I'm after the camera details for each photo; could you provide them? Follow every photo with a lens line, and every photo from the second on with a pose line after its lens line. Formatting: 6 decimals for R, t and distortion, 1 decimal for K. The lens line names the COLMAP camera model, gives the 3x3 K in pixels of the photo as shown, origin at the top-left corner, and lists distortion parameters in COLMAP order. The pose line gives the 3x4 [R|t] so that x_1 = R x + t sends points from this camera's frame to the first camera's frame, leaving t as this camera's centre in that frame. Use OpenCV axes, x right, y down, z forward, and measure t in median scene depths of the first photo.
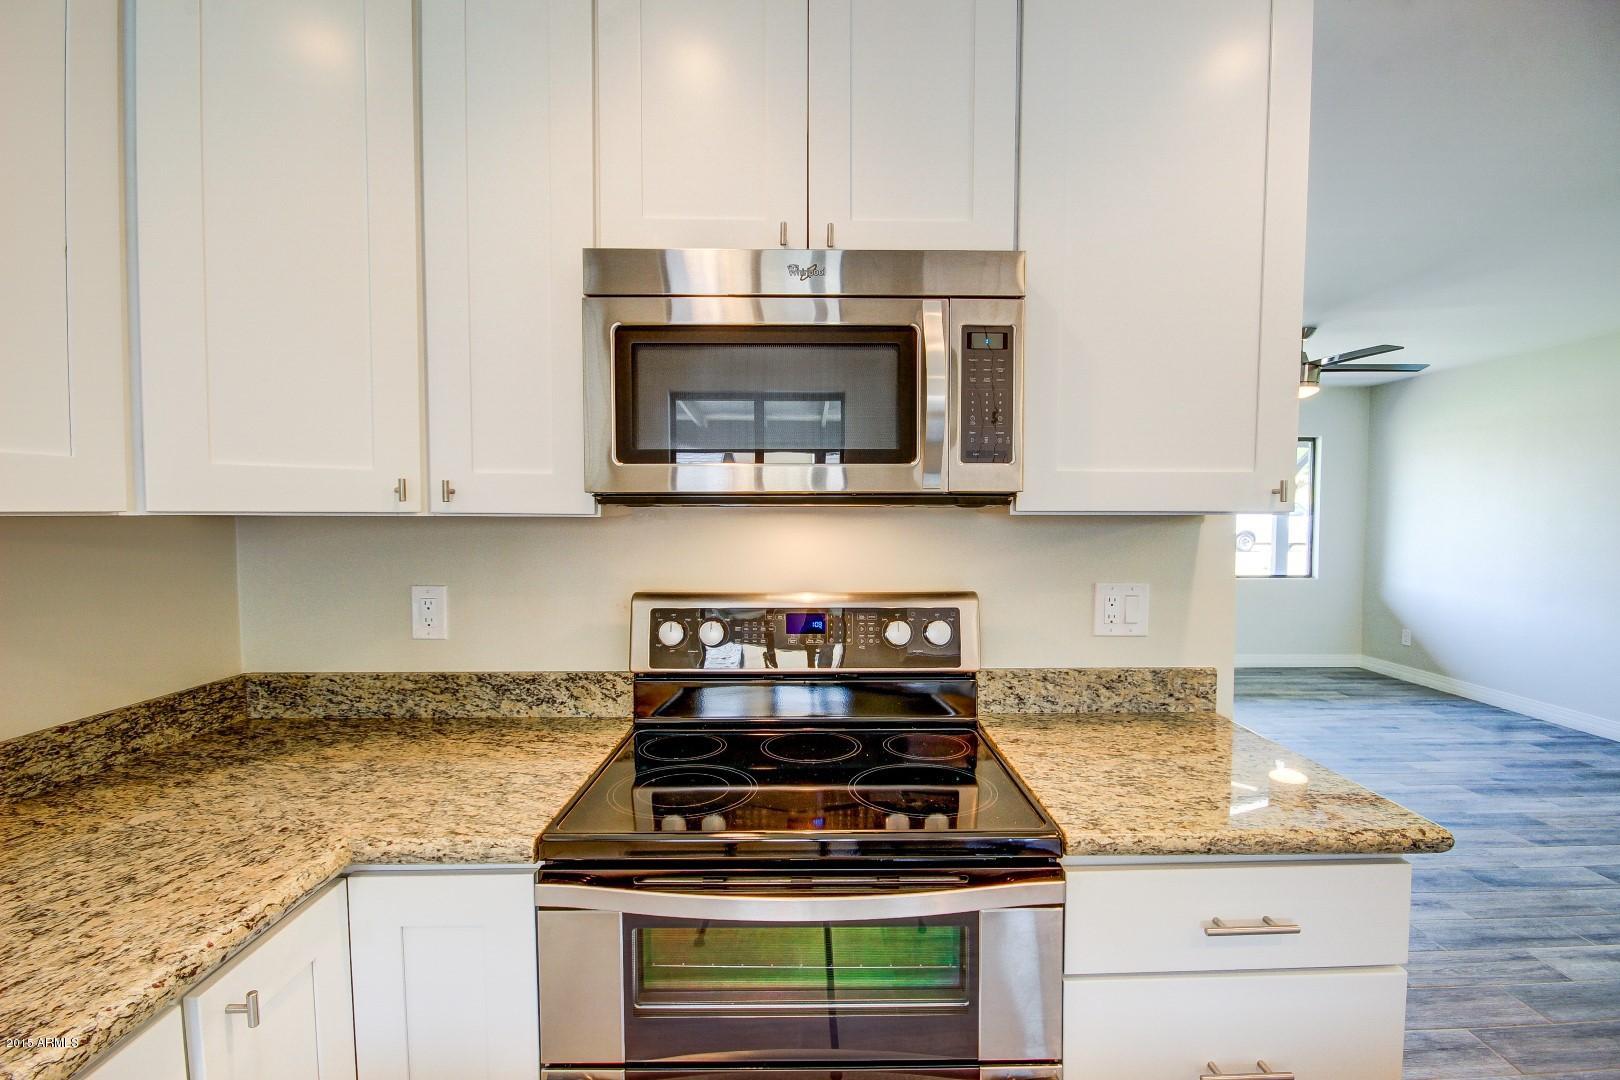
lens RADIAL K [[754.6, 0, 825.7], [0, 754.6, 547.9], [0, 0, 1]] dist [0.004958, -0.010124]
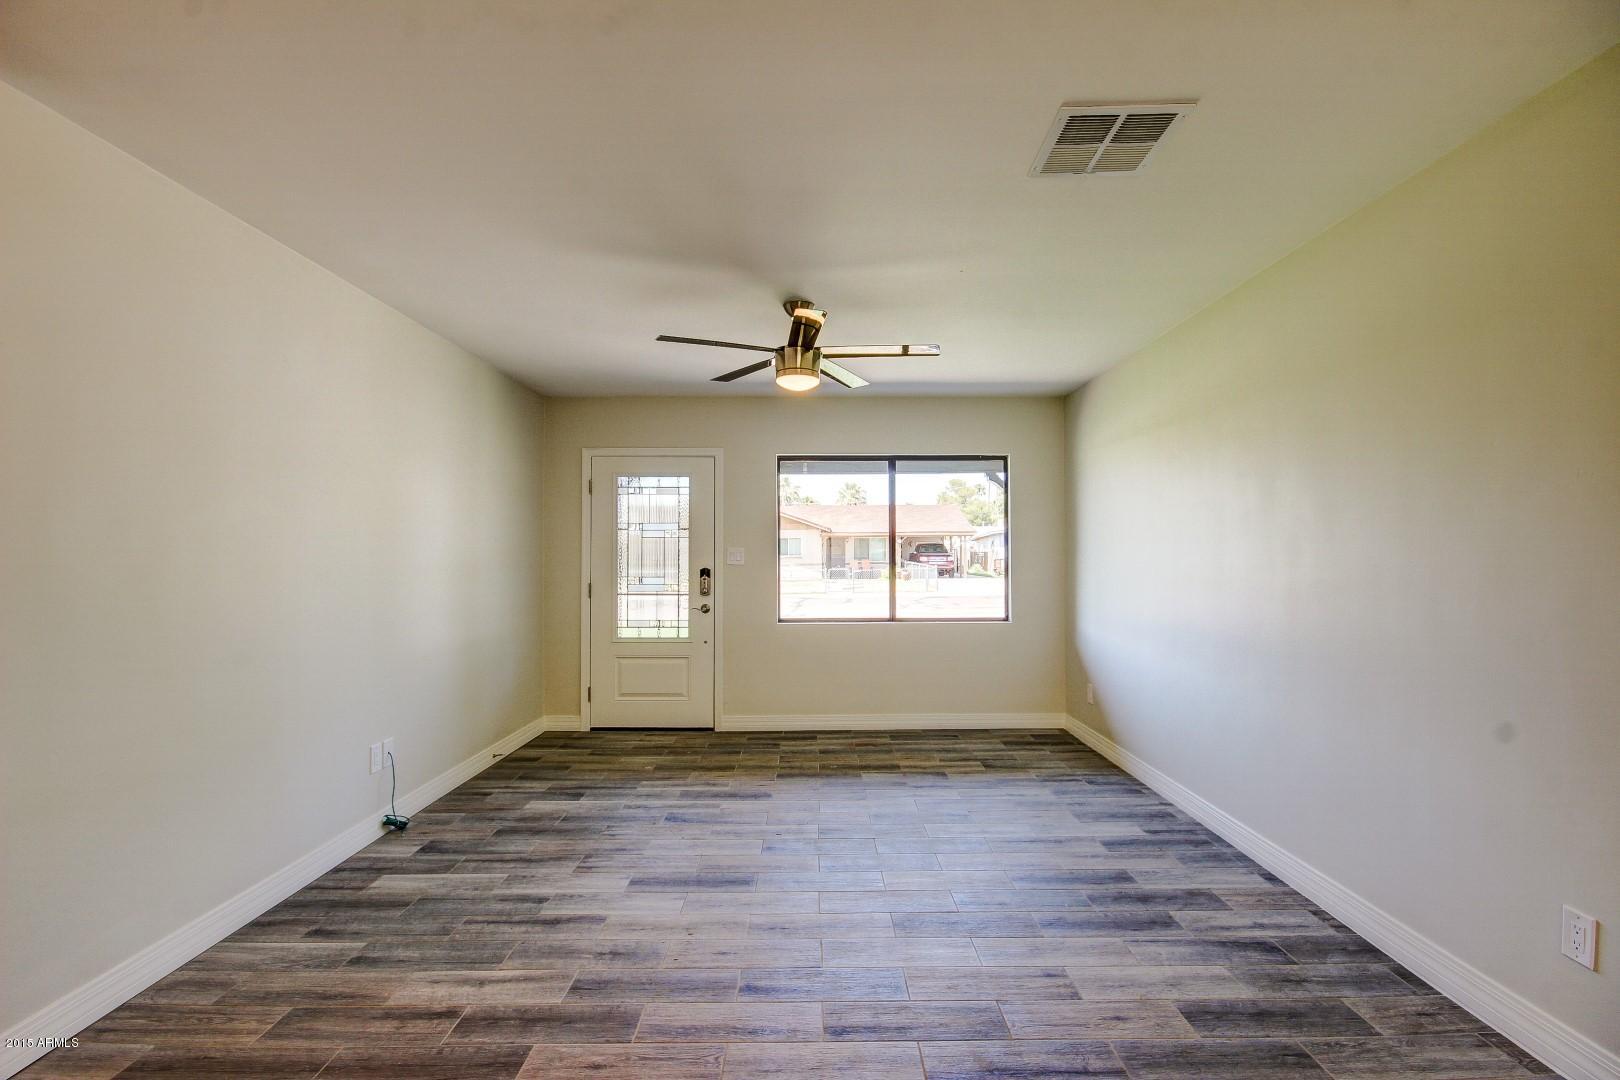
lens RADIAL K [[754.6, 0, 821.9], [0, 754.6, 542.7], [0, 0, 1]] dist [0.004958, -0.010124]
pose [[0.999834, -0.002263, -0.018090, 1.789973], [0.001034, 0.997708, -0.067652, 0.032544], [0.018201, 0.067622, 0.997545, 0.594534]]
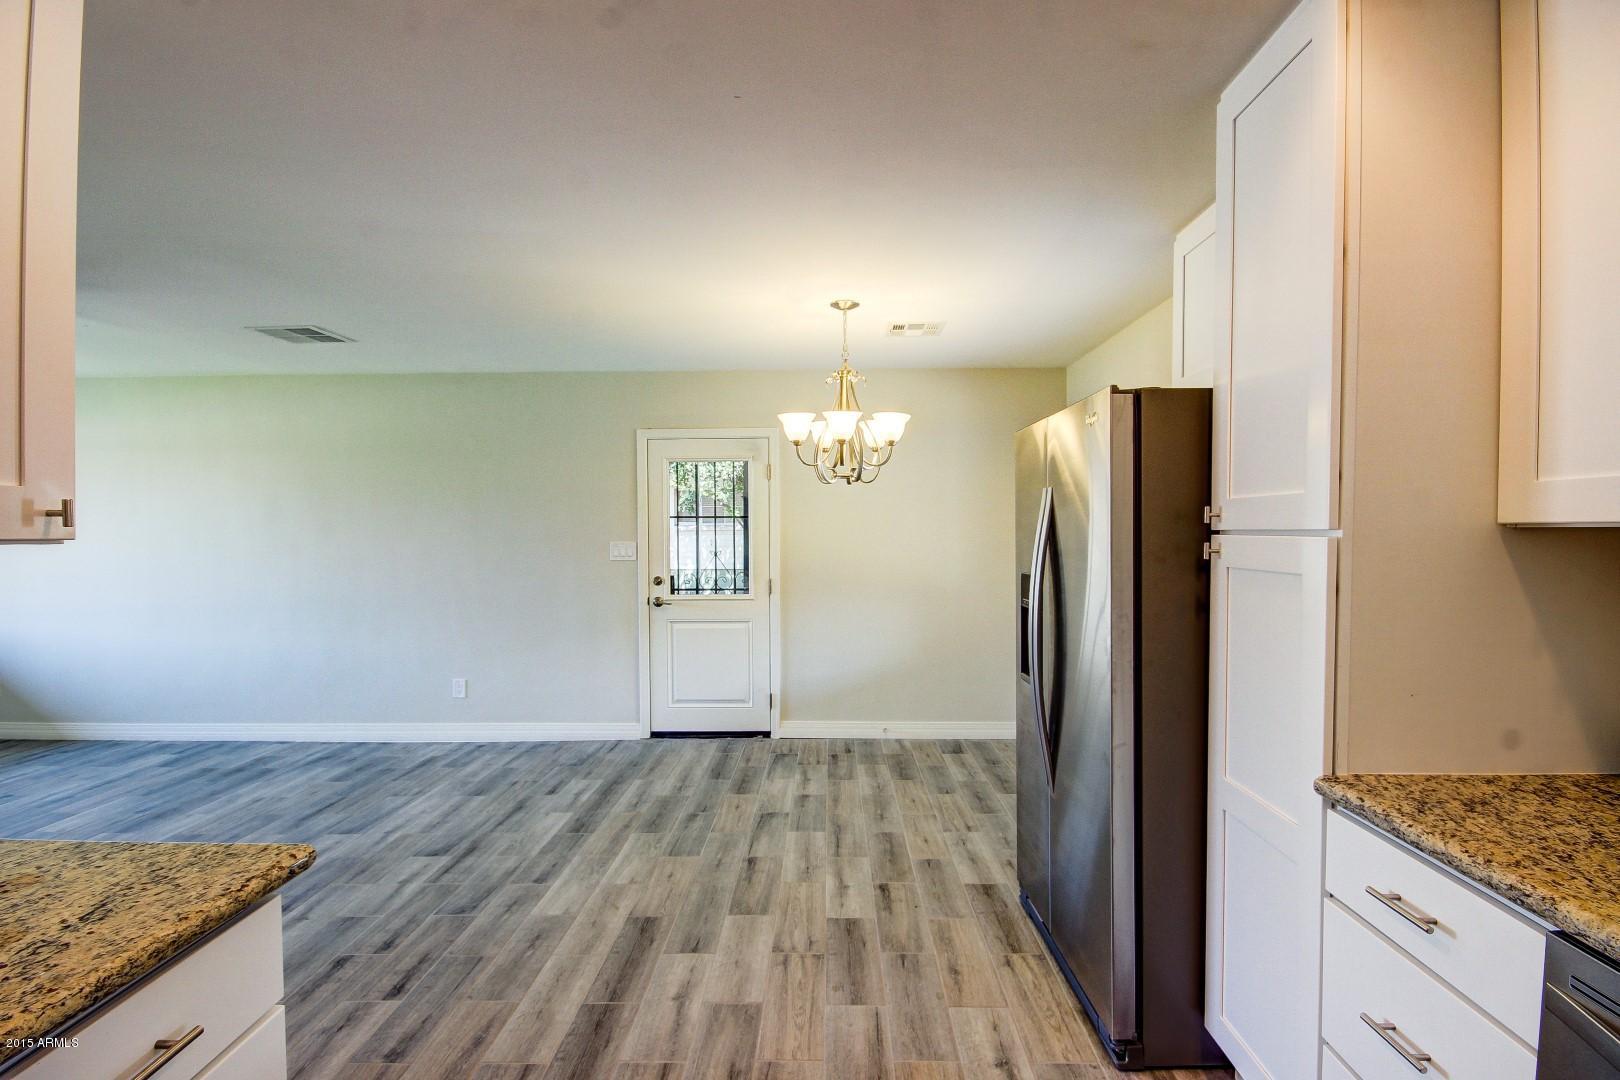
lens RADIAL K [[754.6, 0, 814.3], [0, 754.6, 546.9], [0, 0, 1]] dist [0.004958, -0.010124]
pose [[0.035344, -0.015897, 0.999249, -0.118982], [0.053711, 0.998459, 0.013985, -0.007693], [-0.997931, 0.053176, 0.036143, 0.162549]]
